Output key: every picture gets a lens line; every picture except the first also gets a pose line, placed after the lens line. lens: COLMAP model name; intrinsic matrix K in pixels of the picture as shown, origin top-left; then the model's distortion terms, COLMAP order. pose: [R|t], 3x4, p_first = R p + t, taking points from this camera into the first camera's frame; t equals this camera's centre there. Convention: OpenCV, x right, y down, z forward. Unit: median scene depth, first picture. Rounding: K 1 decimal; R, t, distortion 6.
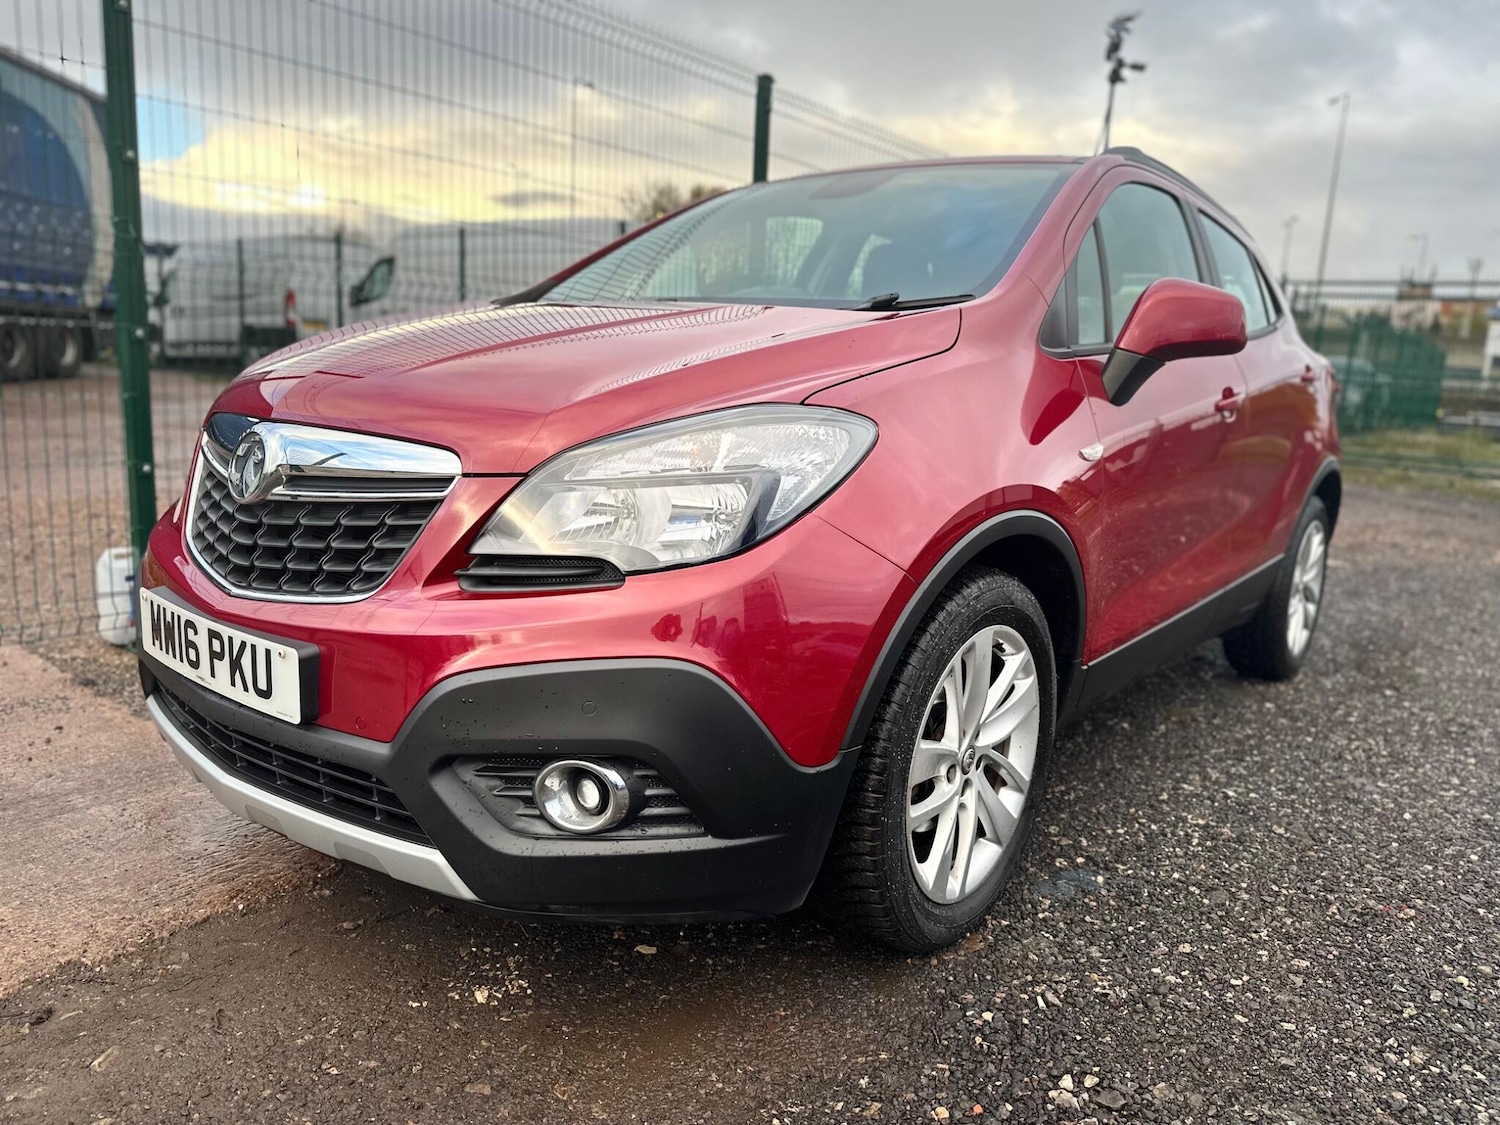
lens RADIAL K [[1064.5, 0, 750.1], [0, 1064.5, 570.5], [0, 0, 1]] dist [0.018919, -0.023819]
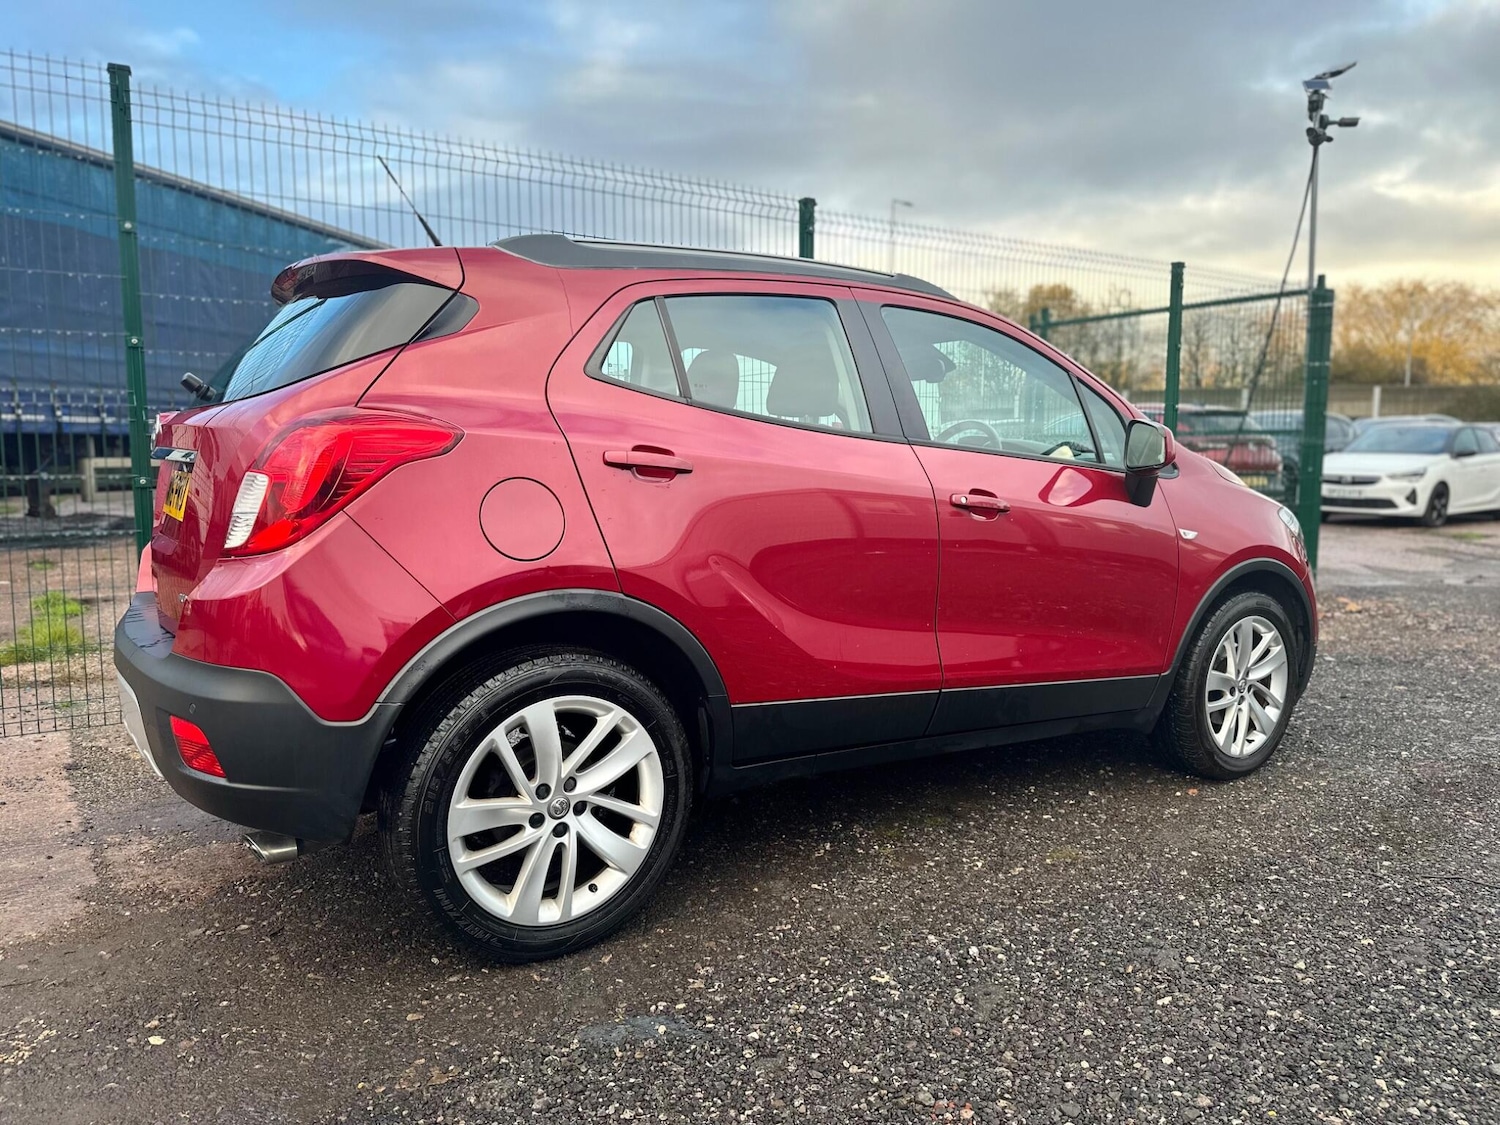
lens RADIAL K [[1064.5, 0, 754.7], [0, 1064.5, 564.1], [0, 0, 1]] dist [0.018919, -0.023819]
pose [[0.946278, -0.018668, -0.322813, 0.416247], [-0.013724, 0.995114, -0.097774, -0.014122], [0.323061, 0.096952, 0.941399, 0.064383]]
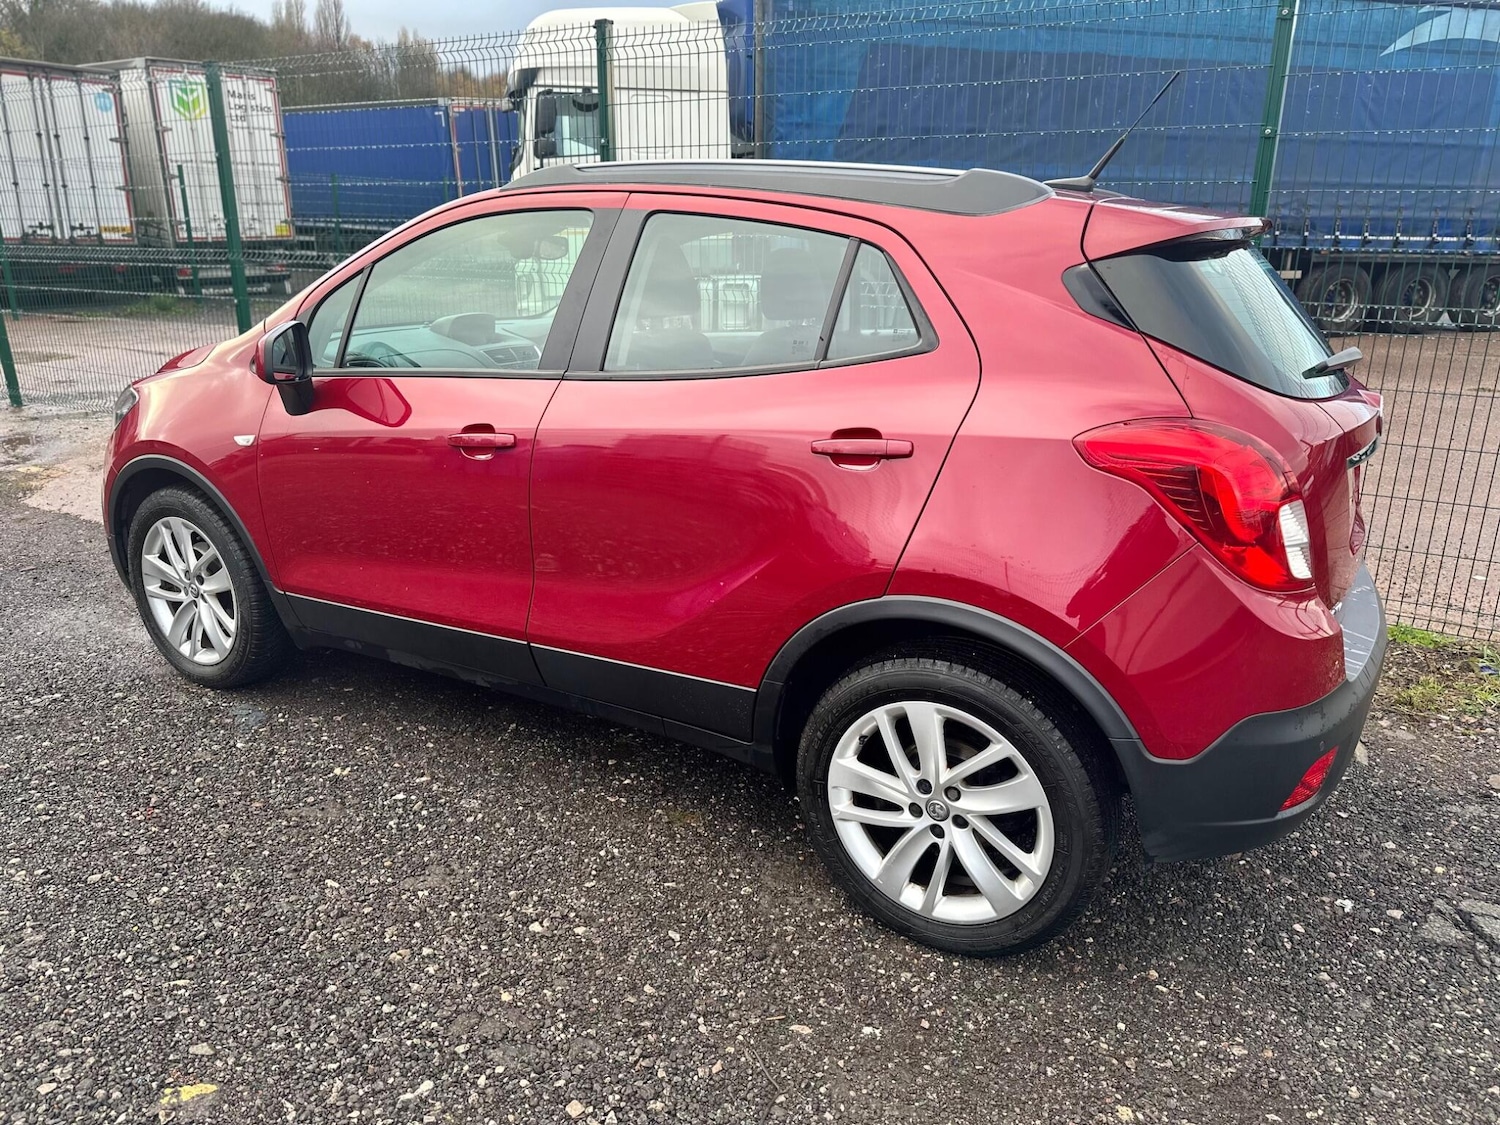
lens RADIAL K [[1064.5, 0, 748.5], [0, 1064.5, 567.2], [0, 0, 1]] dist [0.018919, -0.023819]
pose [[0.146650, 0.246810, -0.957903, 1.072087], [-0.193745, 0.956783, 0.216860, -0.226413], [0.970029, 0.153787, 0.188130, 0.805301]]
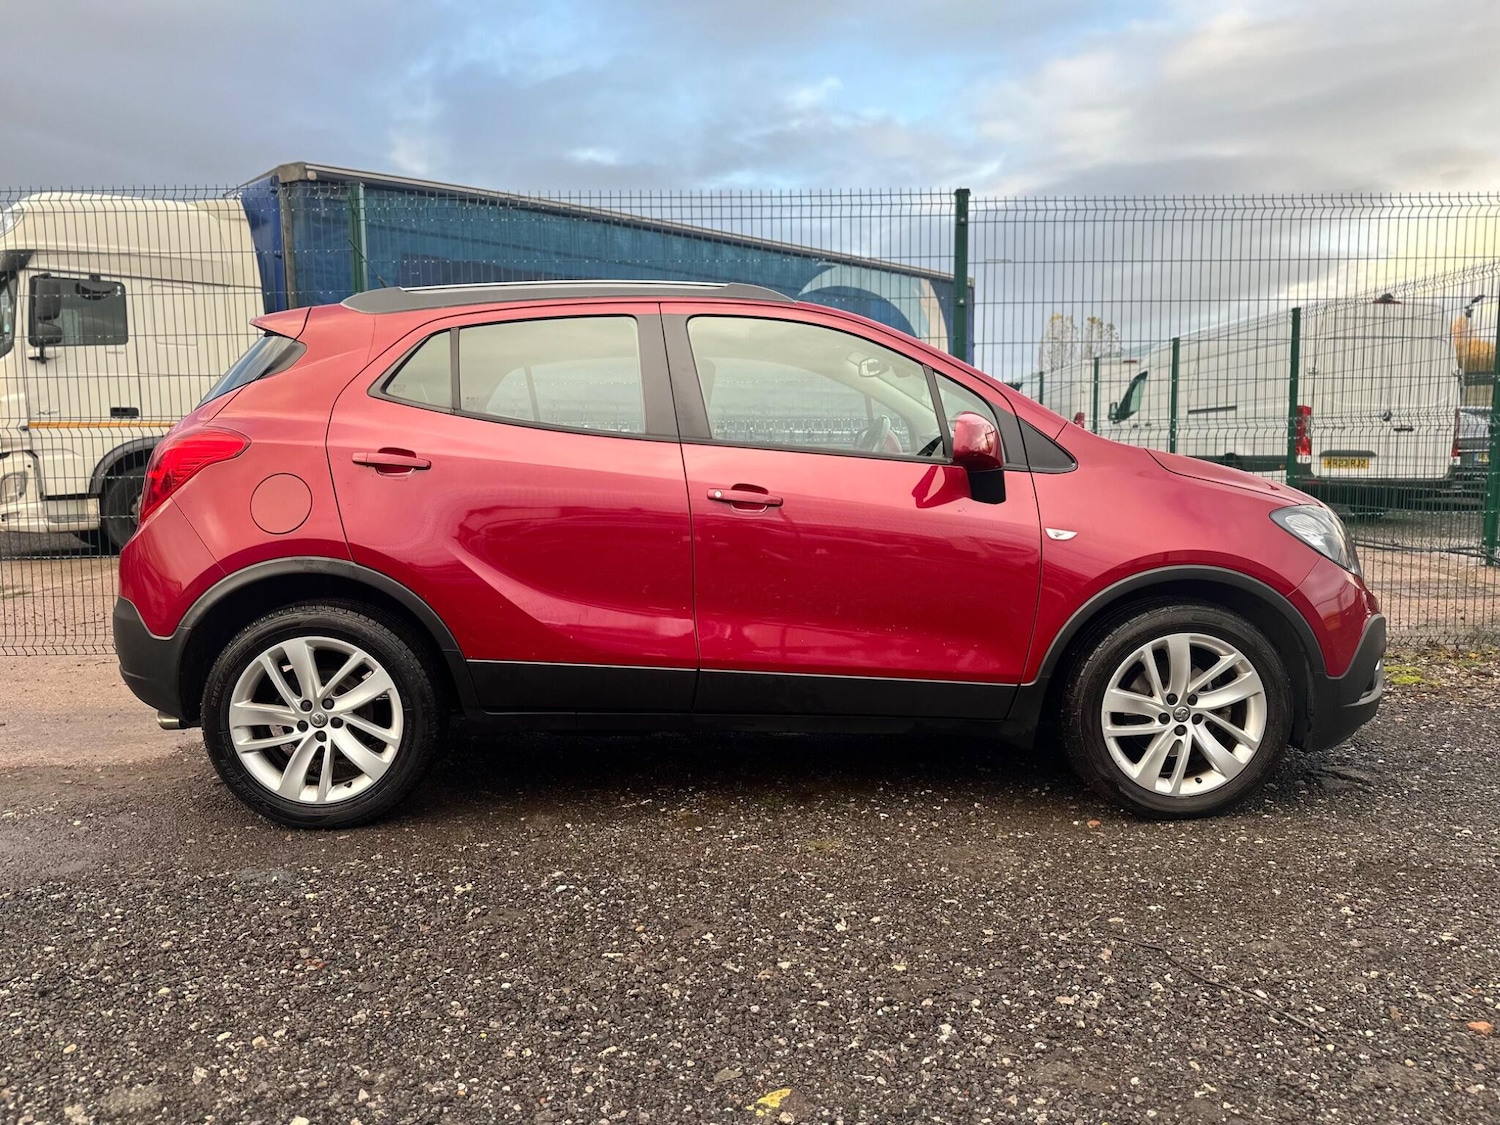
lens RADIAL K [[1064.5, 0, 750.4], [0, 1064.5, 564.3], [0, 0, 1]] dist [0.018919, -0.023819]
pose [[0.632342, 0.017975, -0.774481, 0.971085], [-0.102633, 0.992862, -0.060754, -0.036627], [0.767861, 0.117904, 0.629673, 0.346111]]
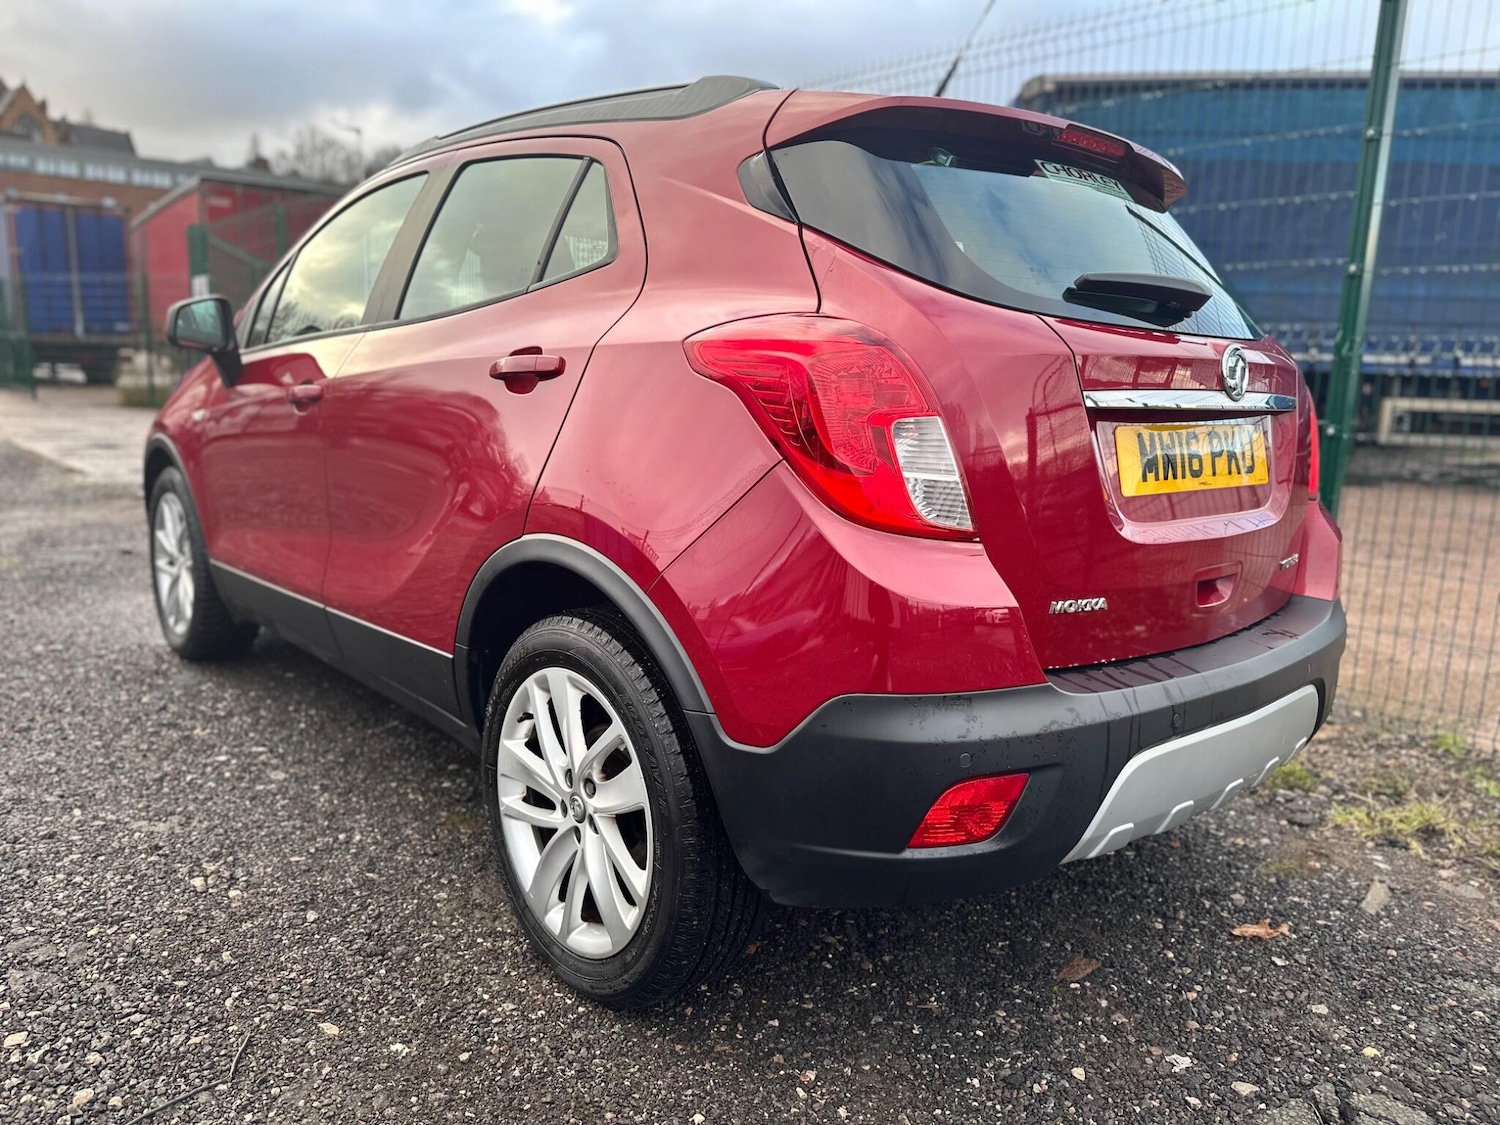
lens RADIAL K [[1064.5, 0, 746.0], [0, 1064.5, 566.0], [0, 0, 1]] dist [0.018919, -0.023819]
pose [[-0.171374, 0.115856, -0.978370, 1.002263], [-0.233713, 0.959934, 0.154611, -0.187707], [0.957084, 0.255154, -0.137431, 1.161996]]
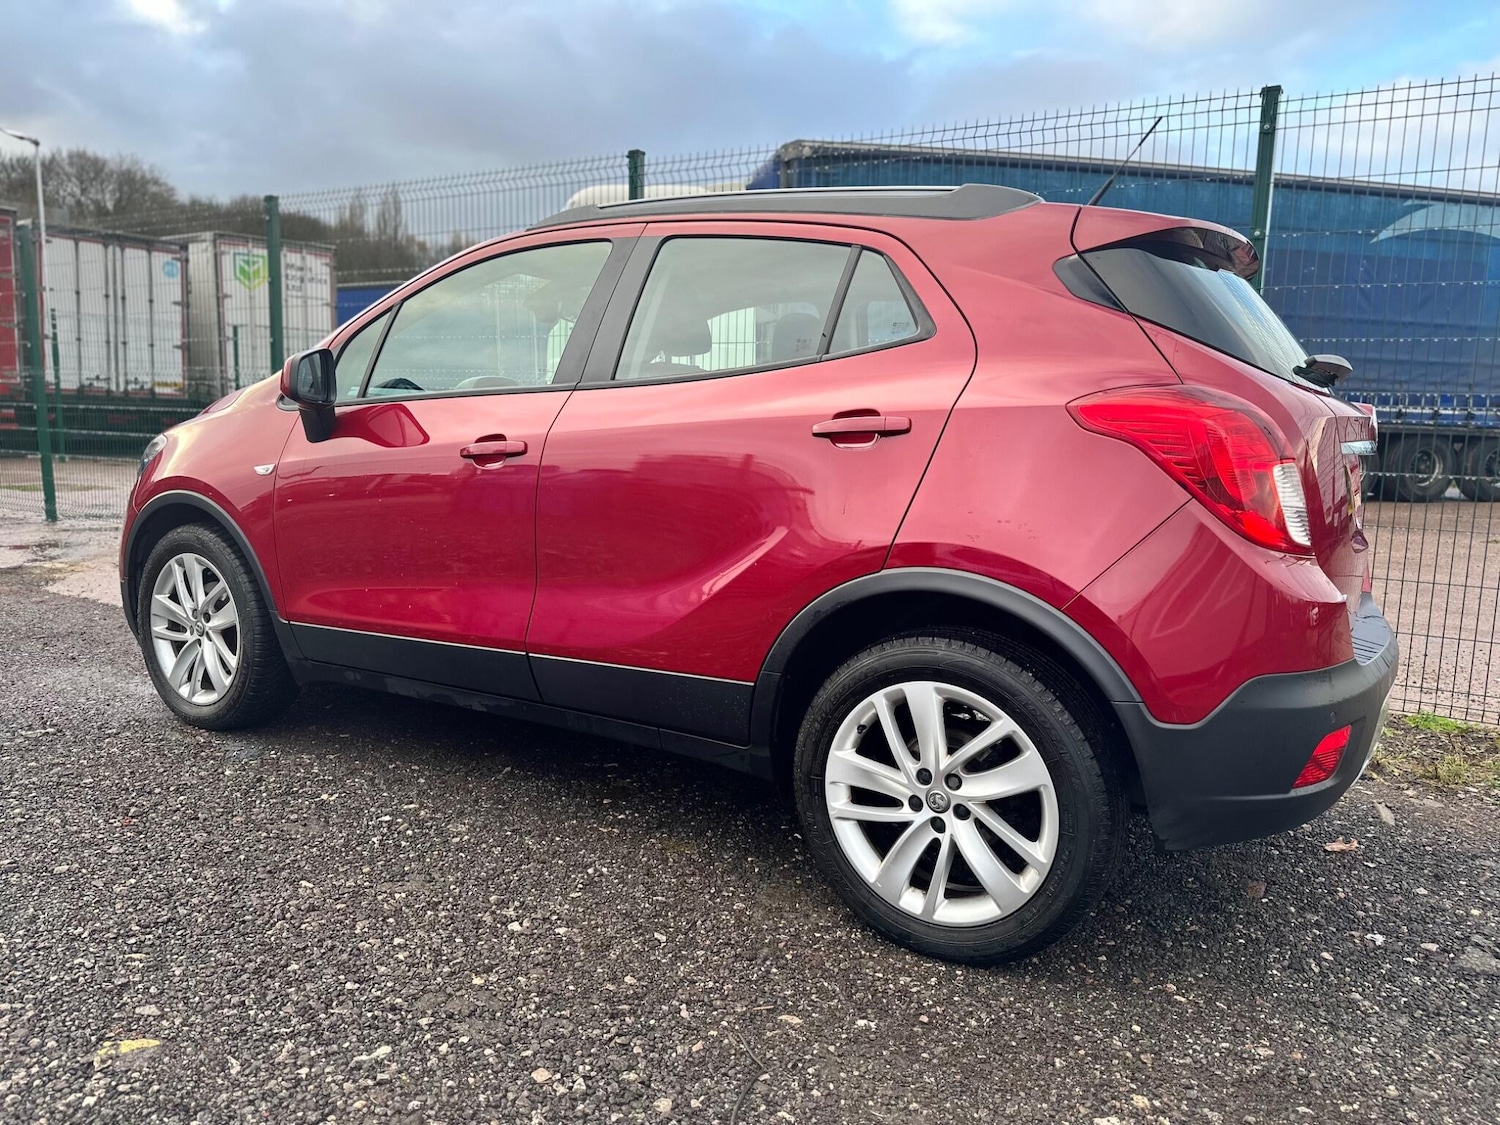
lens RADIAL K [[1064.5, 0, 754.6], [0, 1064.5, 567.5], [0, 0, 1]] dist [0.018919, -0.023819]
pose [[0.130227, 0.086188, -0.987731, 1.092883], [-0.214199, 0.975134, 0.056848, -0.119113], [0.968070, 0.204168, 0.145451, 0.837048]]
